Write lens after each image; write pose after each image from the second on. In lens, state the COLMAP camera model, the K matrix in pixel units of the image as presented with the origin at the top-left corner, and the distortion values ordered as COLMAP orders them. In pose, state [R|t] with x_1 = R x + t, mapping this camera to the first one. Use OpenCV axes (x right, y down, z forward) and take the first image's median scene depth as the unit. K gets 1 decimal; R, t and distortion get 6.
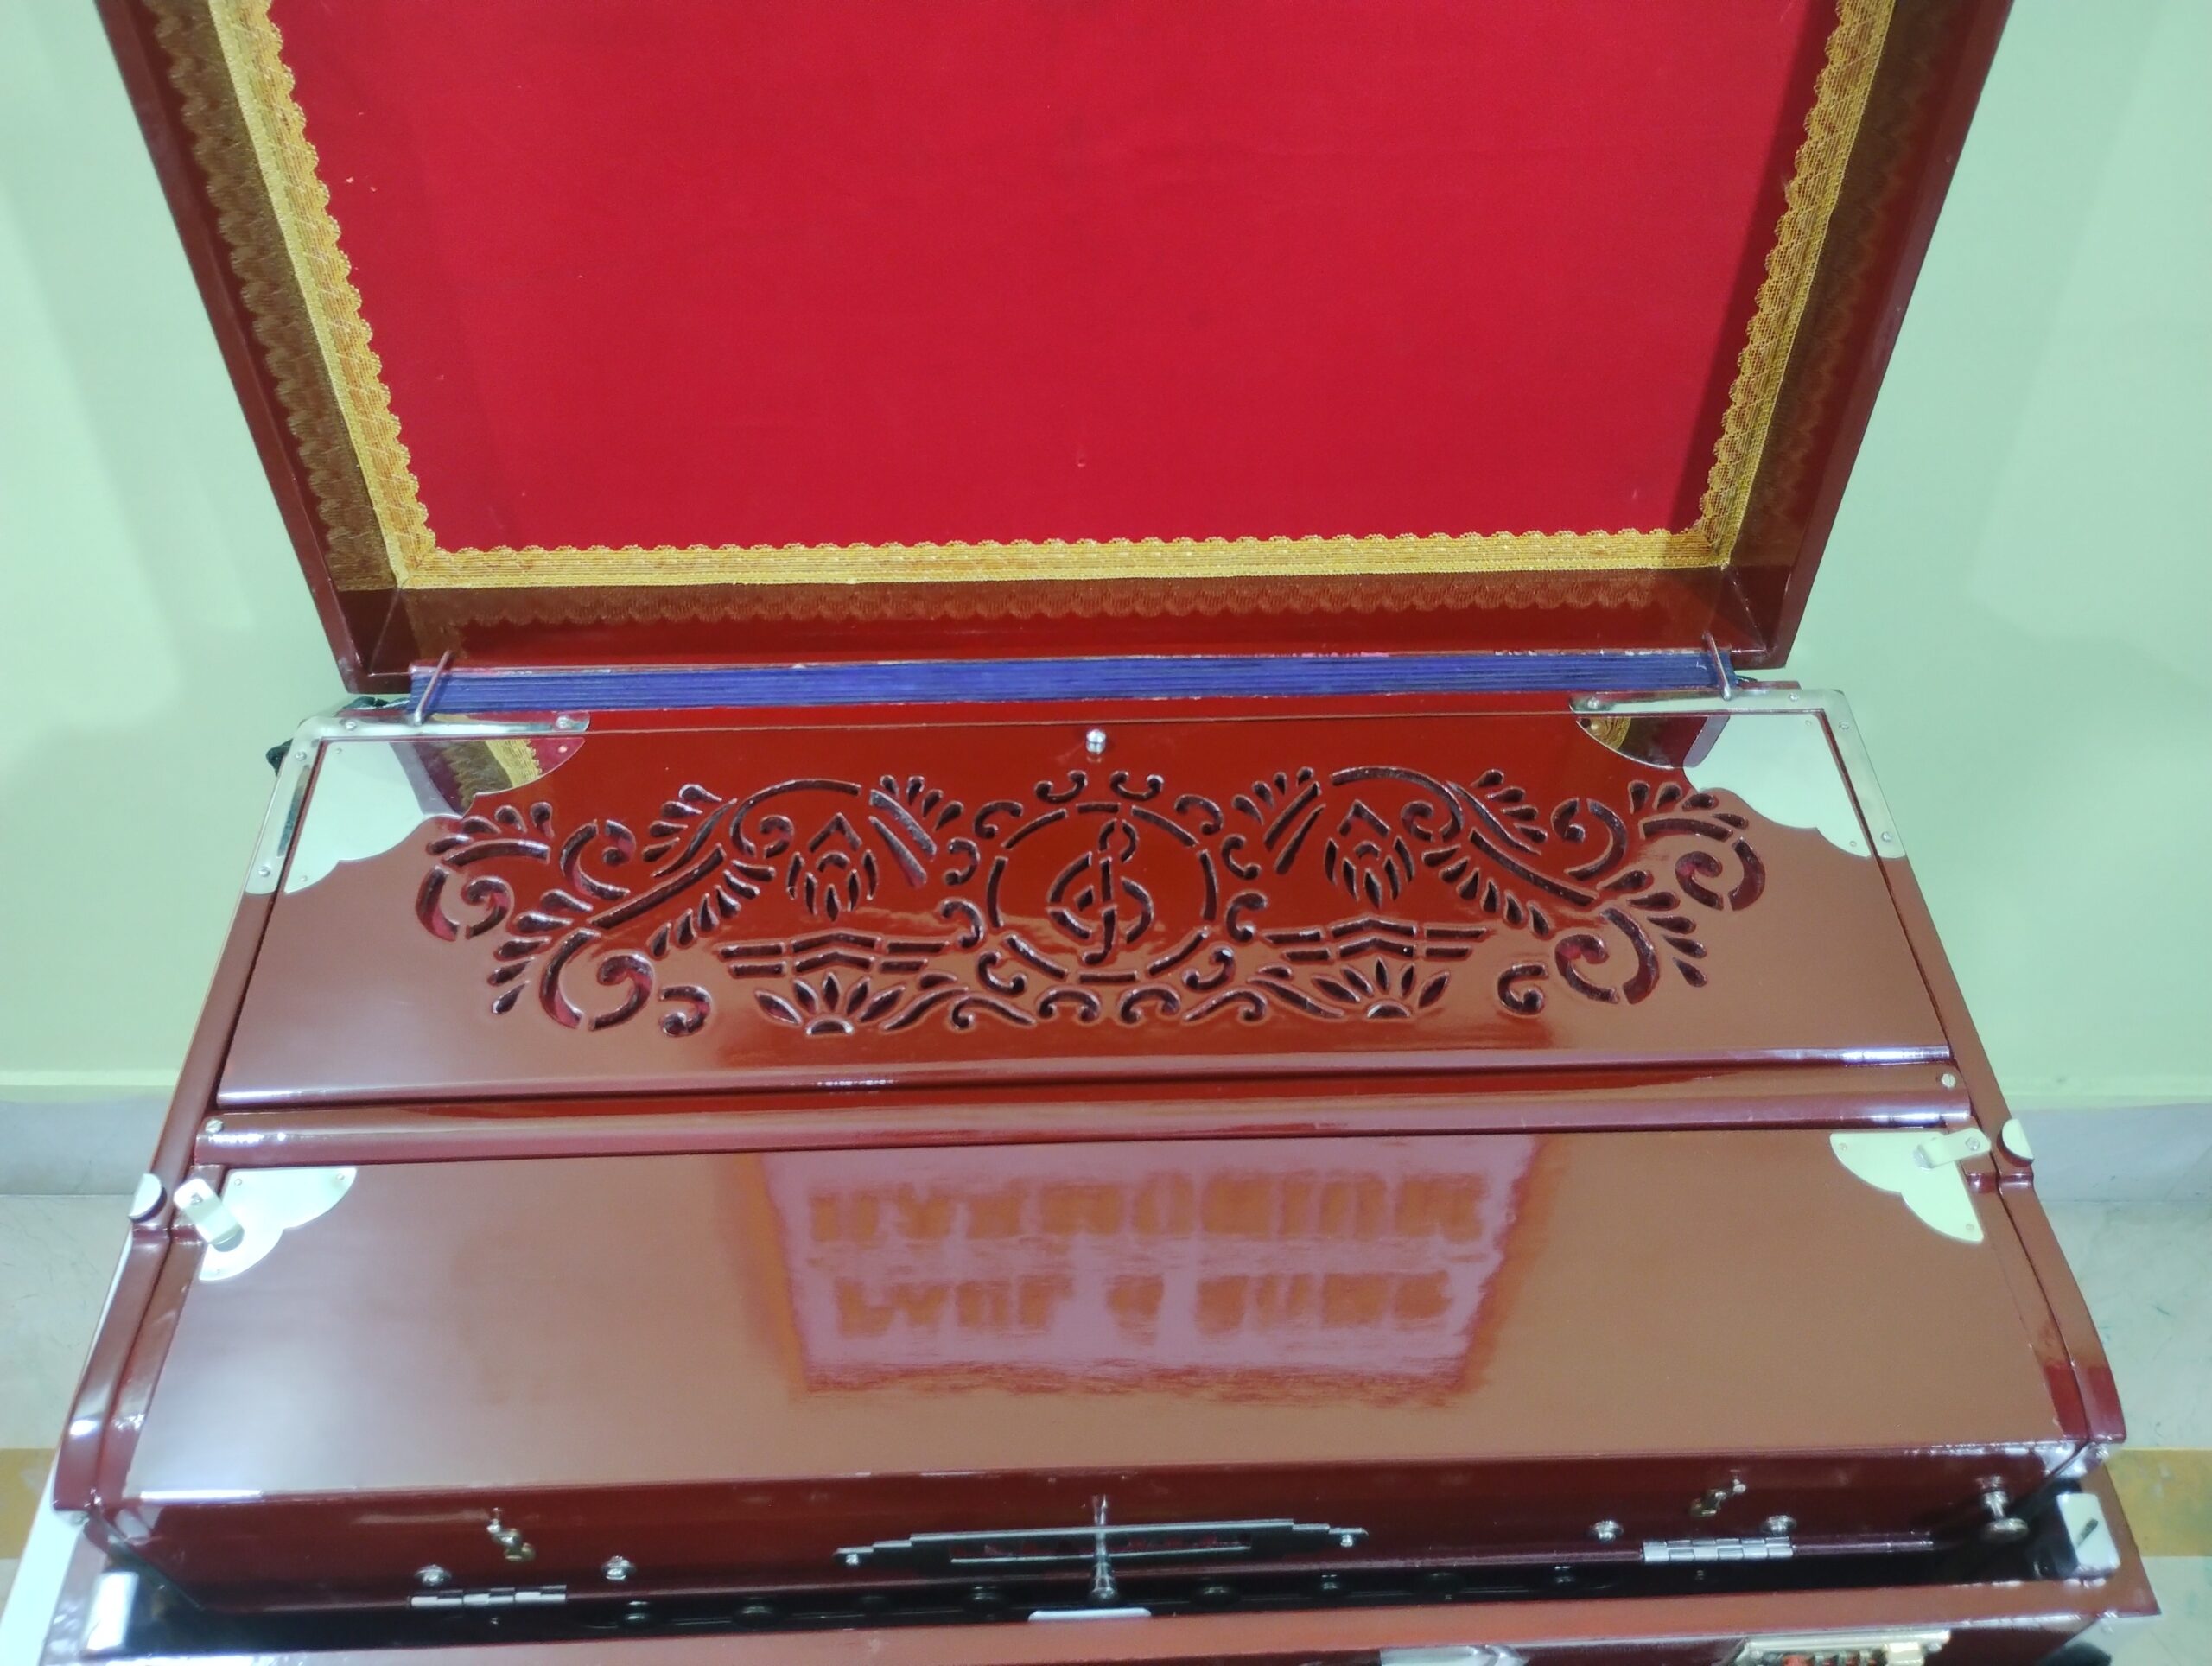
lens RADIAL K [[1853.2, 0, 1099.4], [0, 1853.2, 822.9], [0, 0, 1]] dist [0.057658, -0.071247]
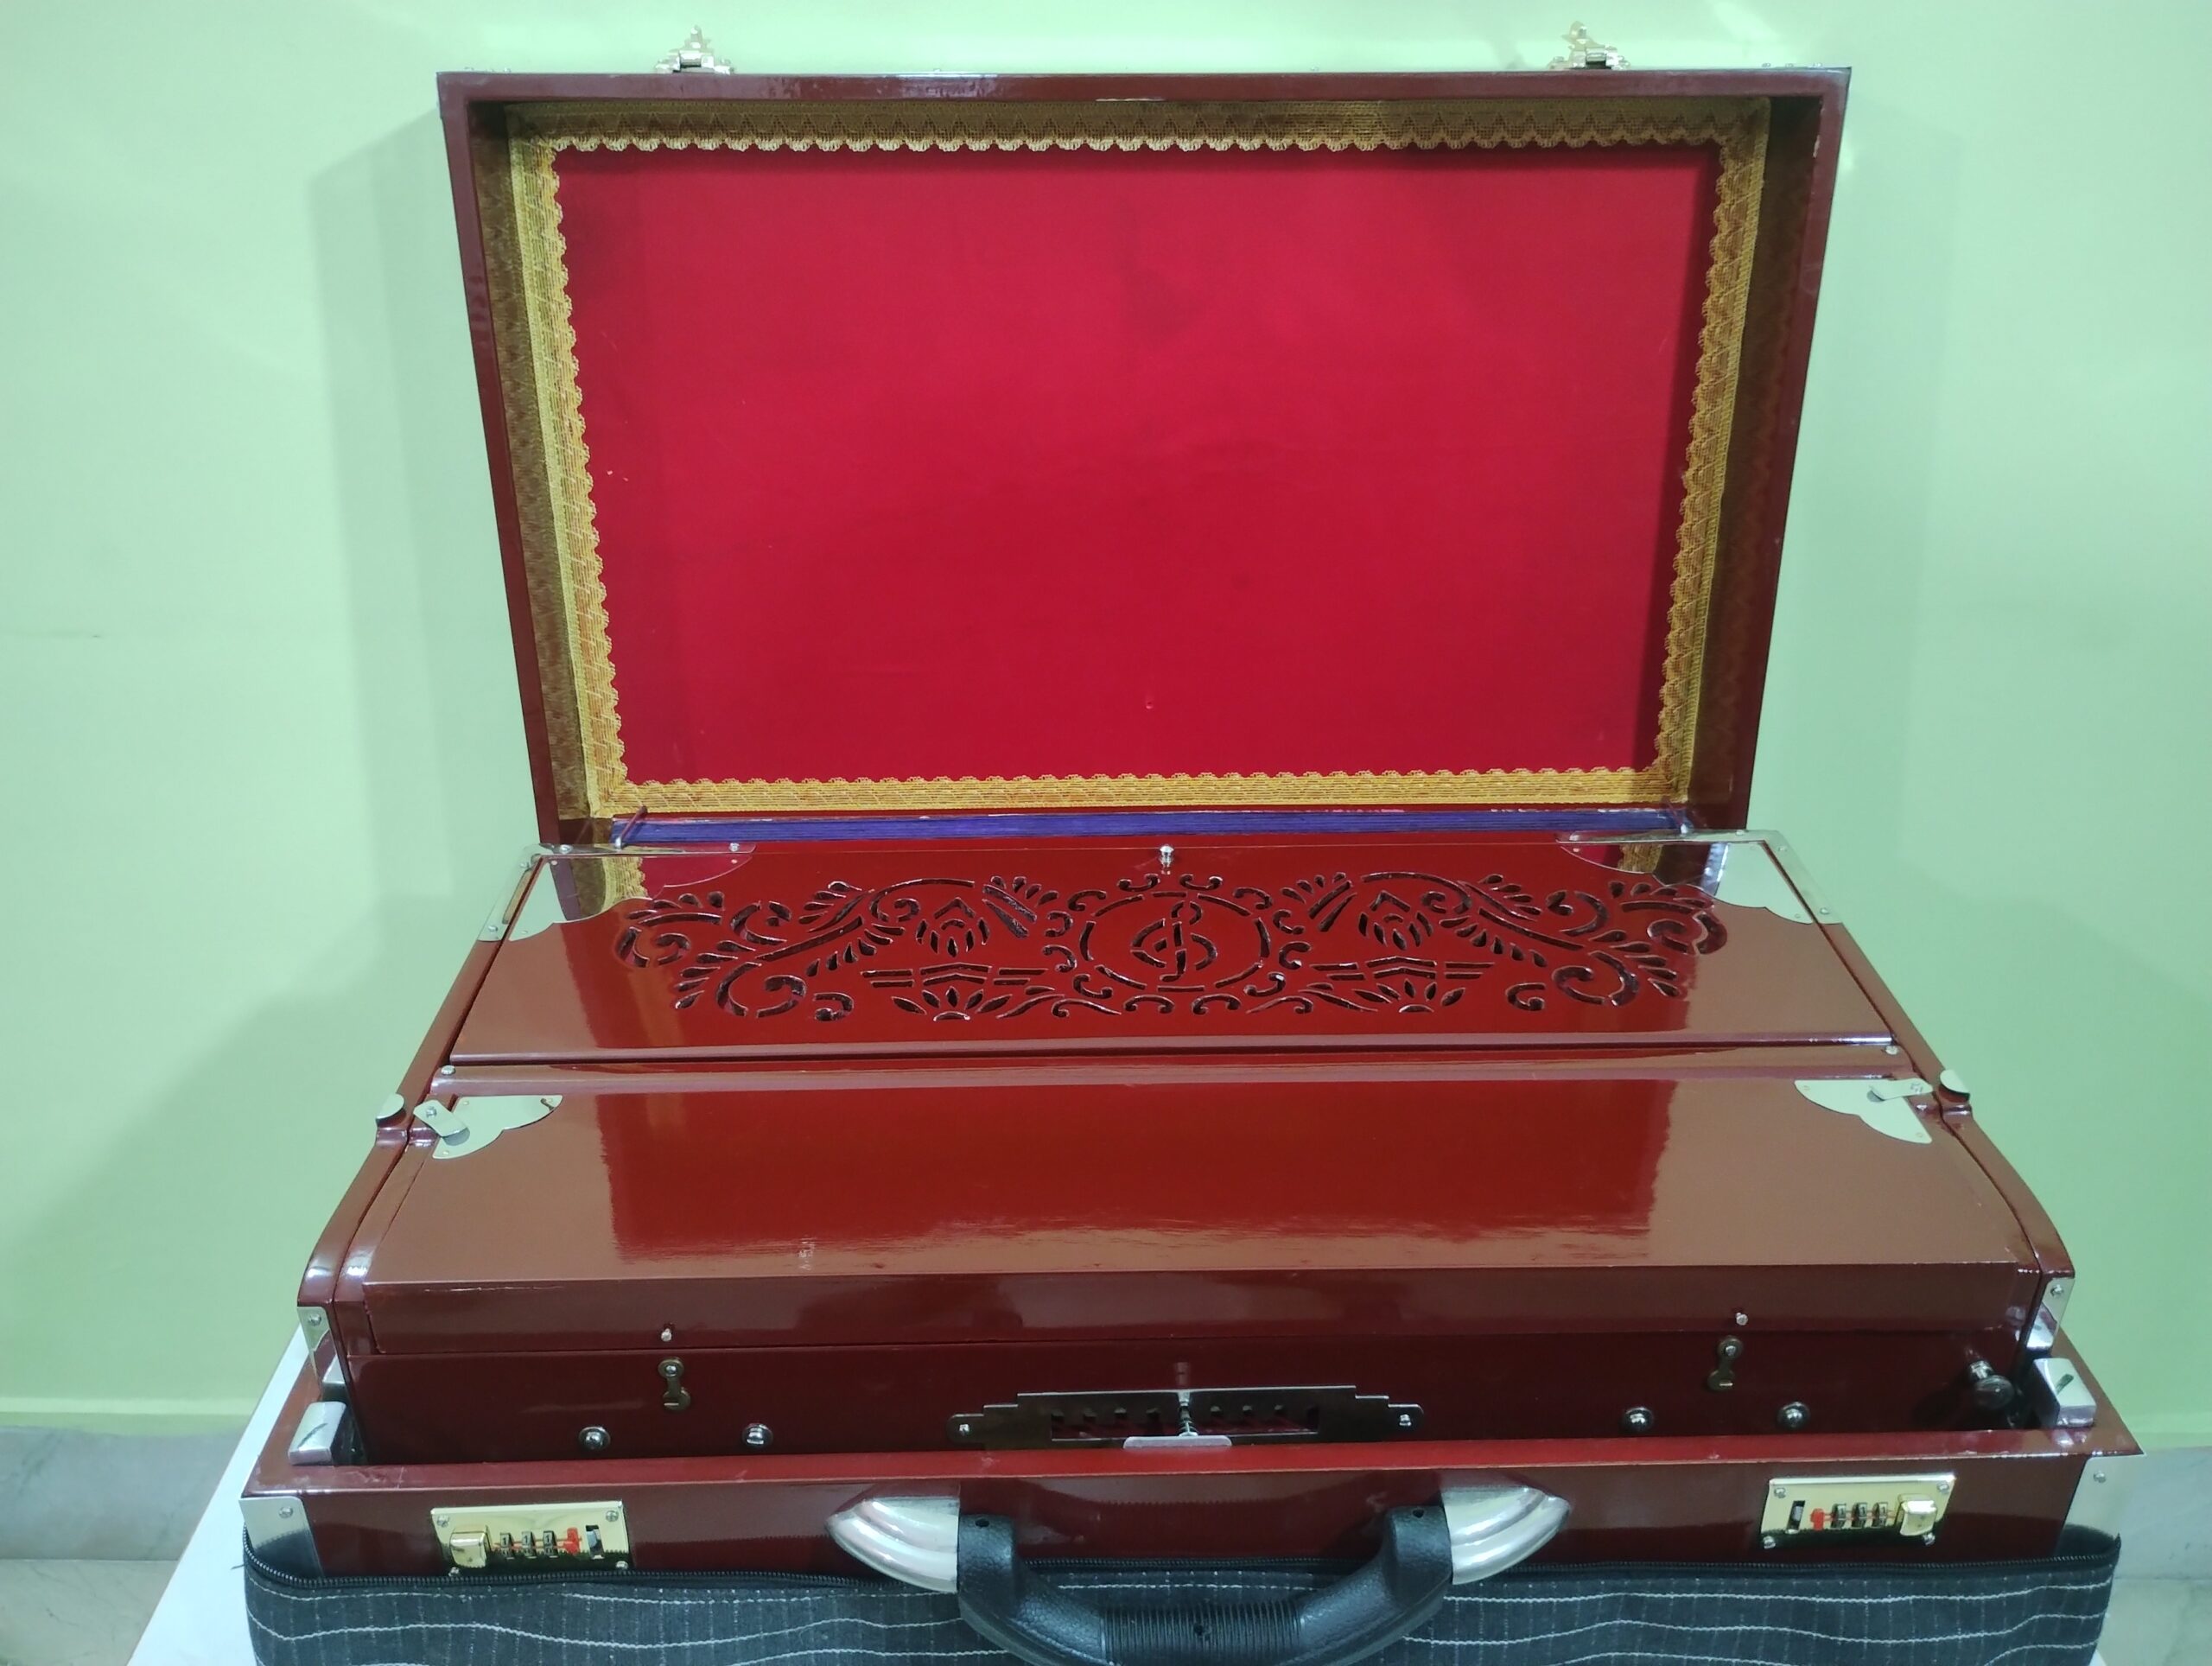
lens RADIAL K [[1853.2, 0, 1102.5], [0, 1853.2, 824.6], [0, 0, 1]] dist [0.057658, -0.071247]
pose [[0.999779, -0.007521, -0.019641, -0.020746], [-0.000347, 0.927854, -0.372943, 0.406969], [0.021029, 0.372867, 0.927646, -0.149305]]
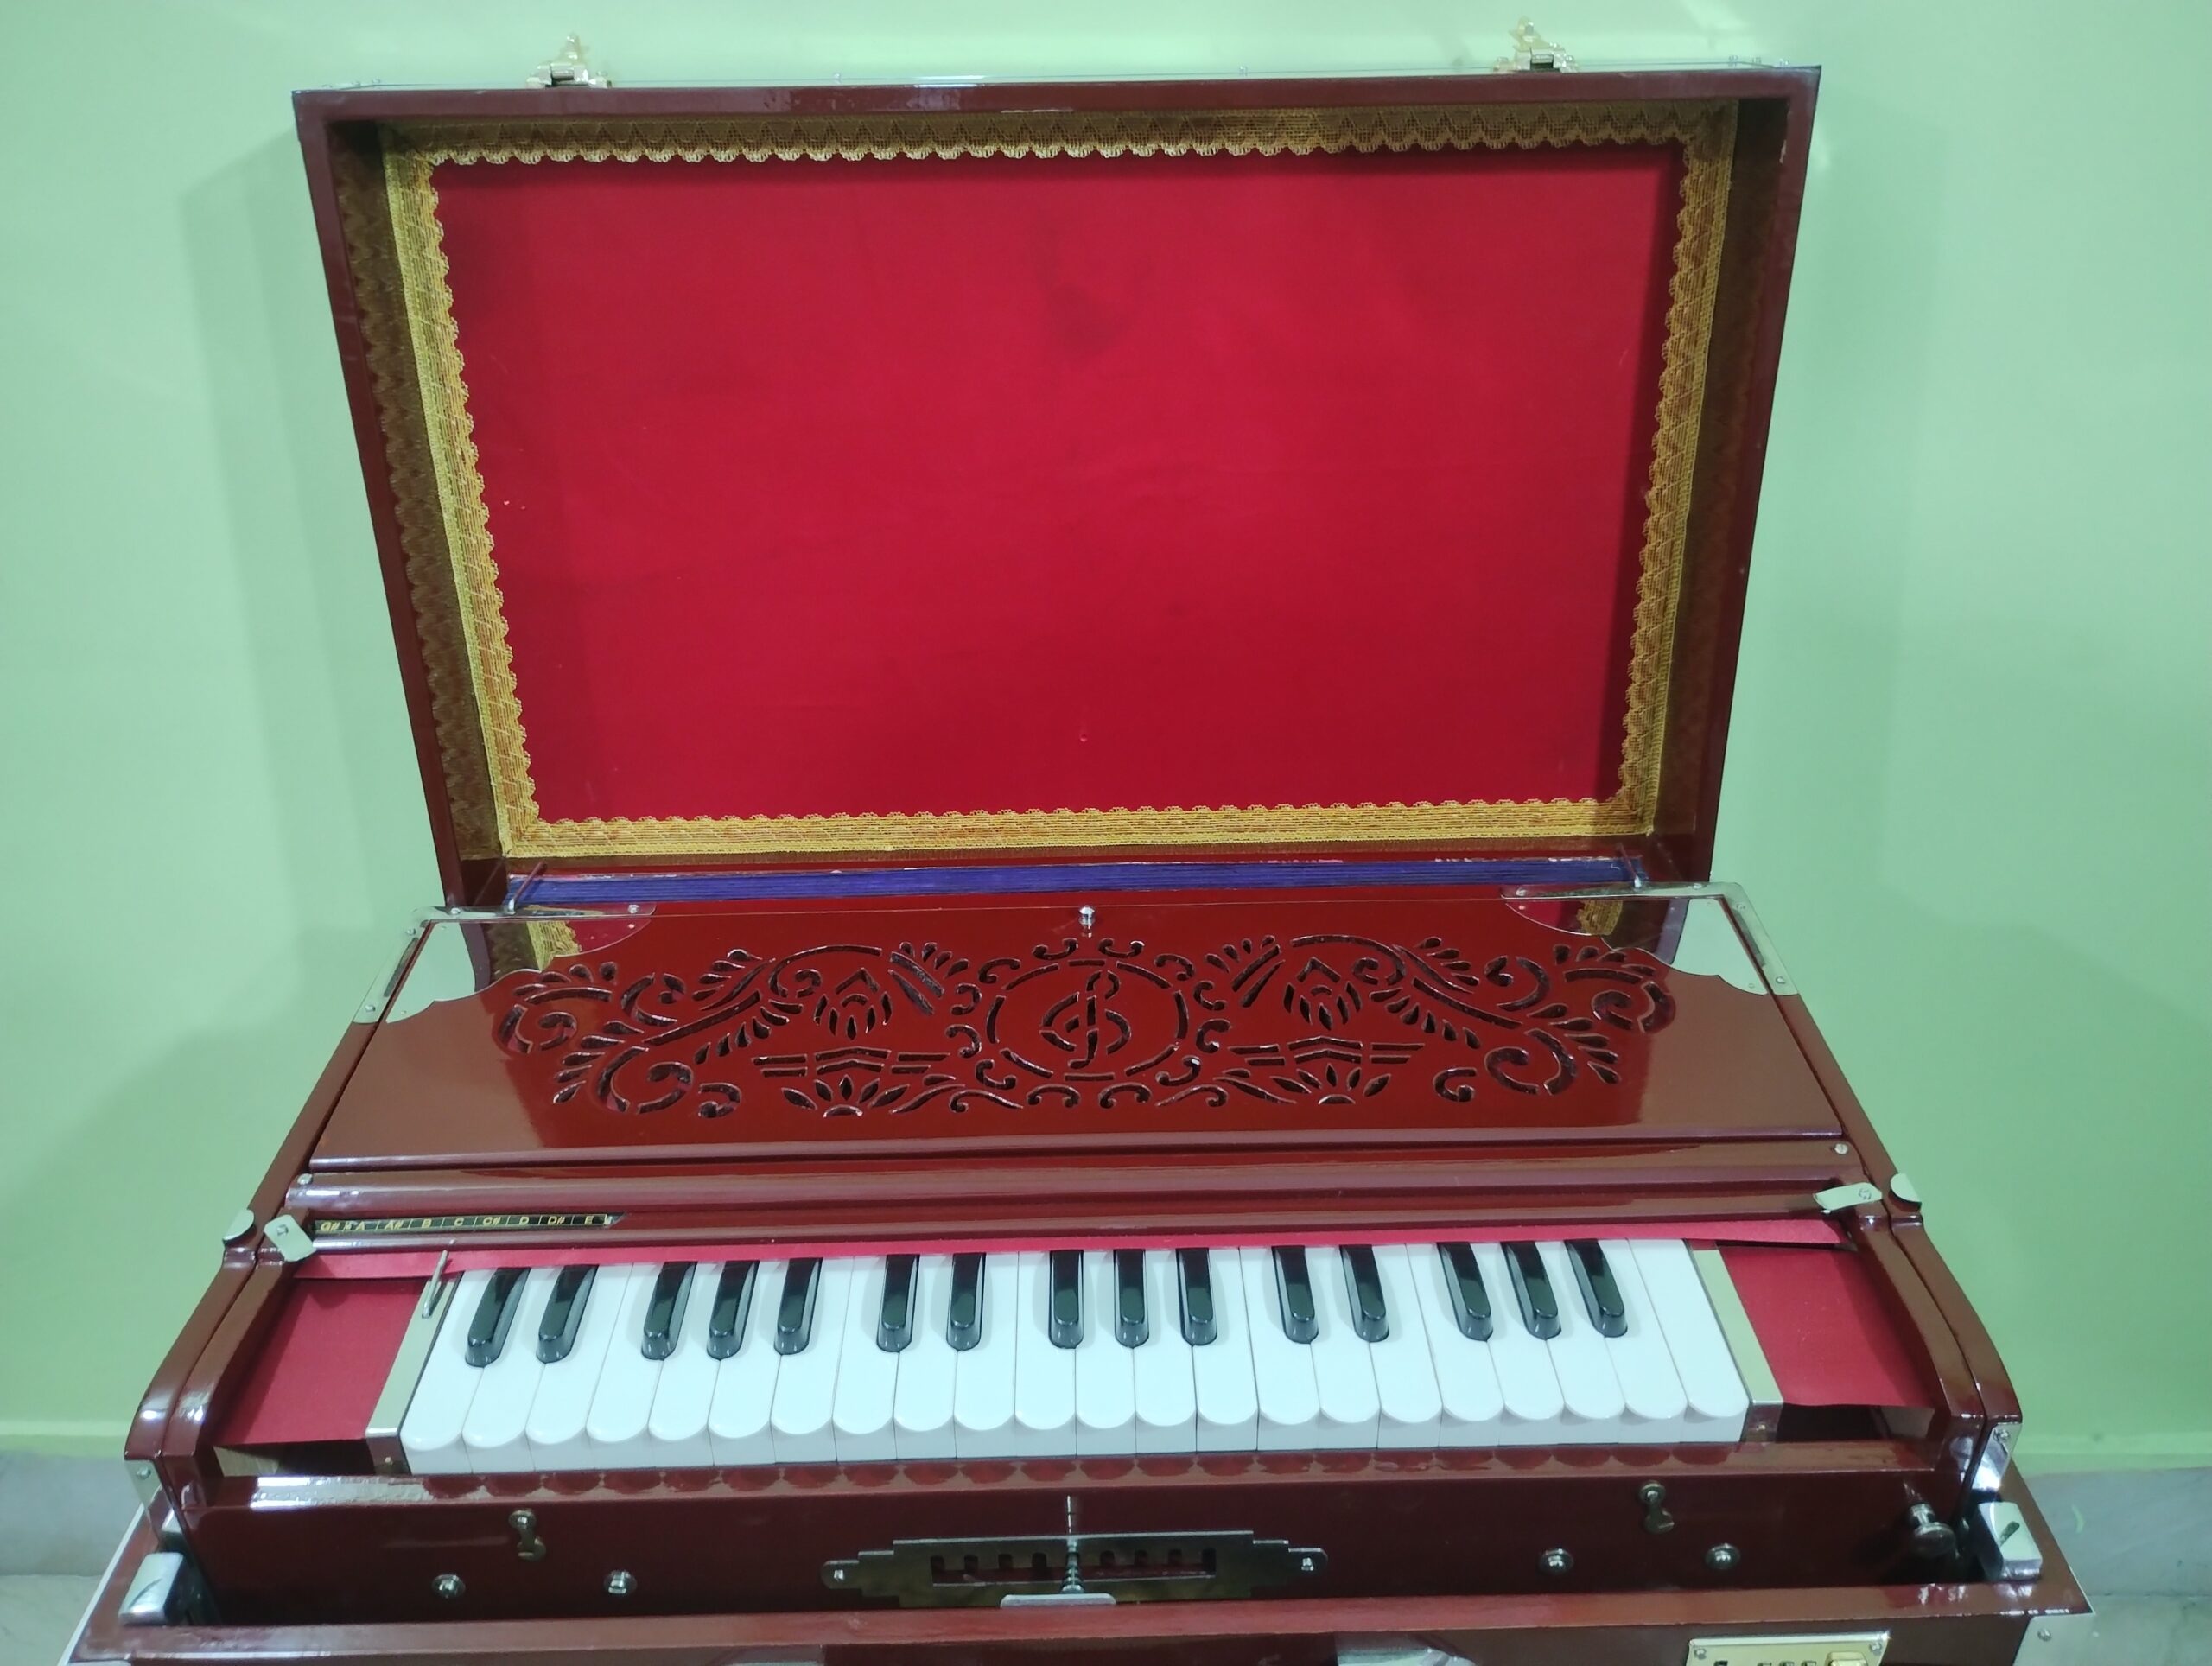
lens RADIAL K [[1853.2, 0, 1104.7], [0, 1853.2, 821.0], [0, 0, 1]] dist [0.057658, -0.071247]
pose [[0.999283, -0.012163, -0.035849, 0.052908], [-0.000344, 0.944020, -0.329889, 0.291178], [0.037855, 0.329665, 0.943339, -0.117043]]
